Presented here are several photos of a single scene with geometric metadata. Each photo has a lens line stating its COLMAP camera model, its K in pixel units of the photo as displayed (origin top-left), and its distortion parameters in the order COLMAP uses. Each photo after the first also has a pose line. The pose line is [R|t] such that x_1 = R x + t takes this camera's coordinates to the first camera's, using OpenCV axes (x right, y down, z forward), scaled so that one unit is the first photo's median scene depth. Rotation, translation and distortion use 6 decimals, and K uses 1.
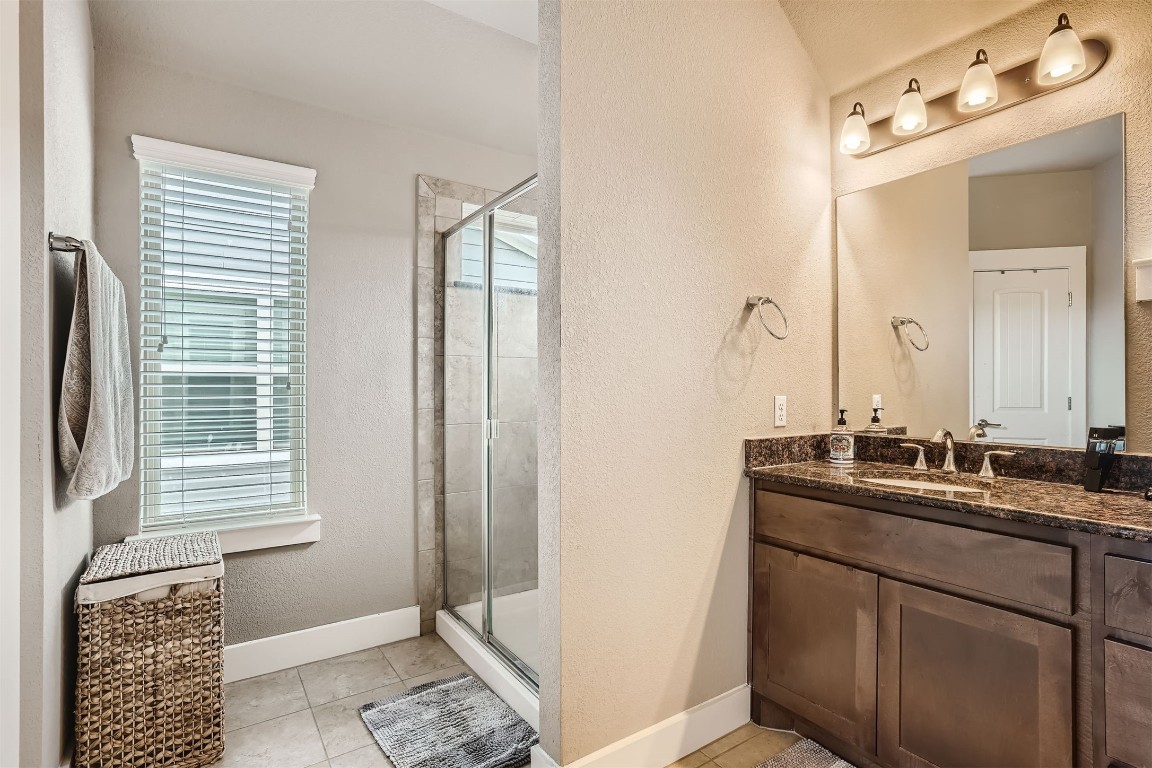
lens RADIAL K [[560.1, 0, 575.7], [0, 560.1, 389.5], [0, 0, 1]] dist [-0.002533, -0.000074]
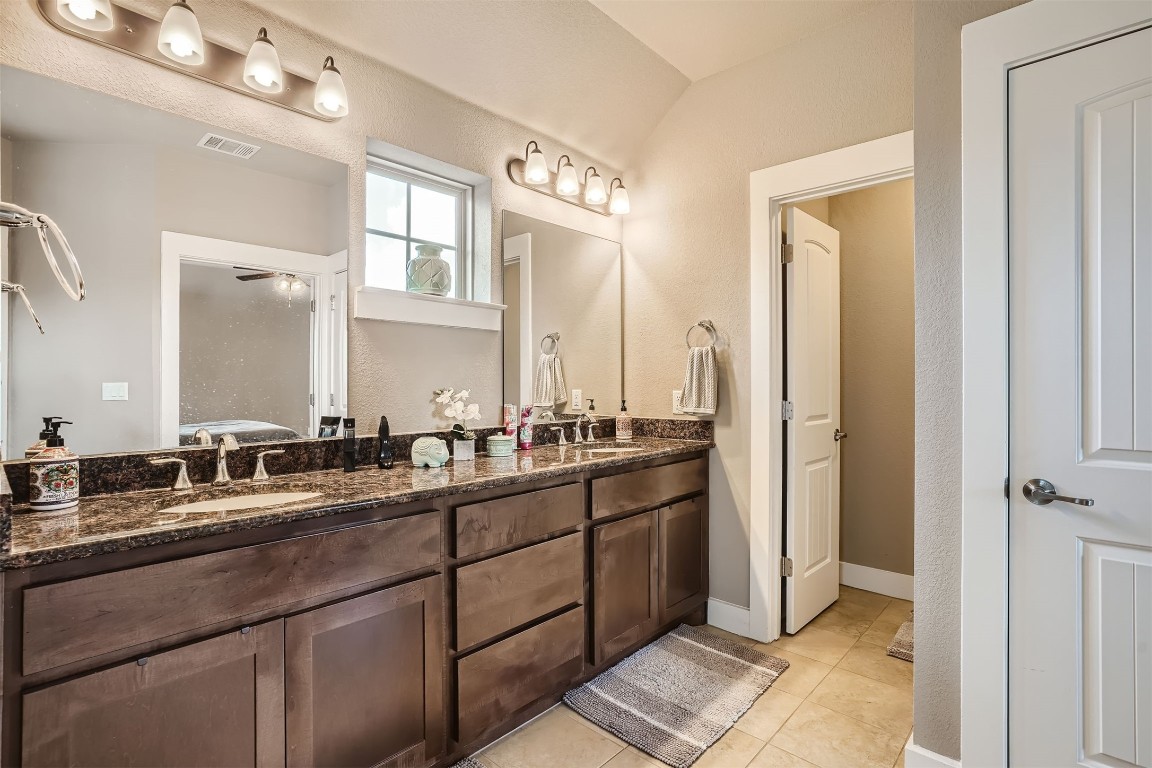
lens RADIAL K [[560.1, 0, 576.0], [0, 560.1, 376.4], [0, 0, 1]] dist [-0.002533, -0.000074]
pose [[-0.222128, 0.011450, 0.974950, -0.304009], [0.005128, 0.999931, -0.010575, -0.005306], [-0.975004, 0.002650, -0.222172, 0.683337]]
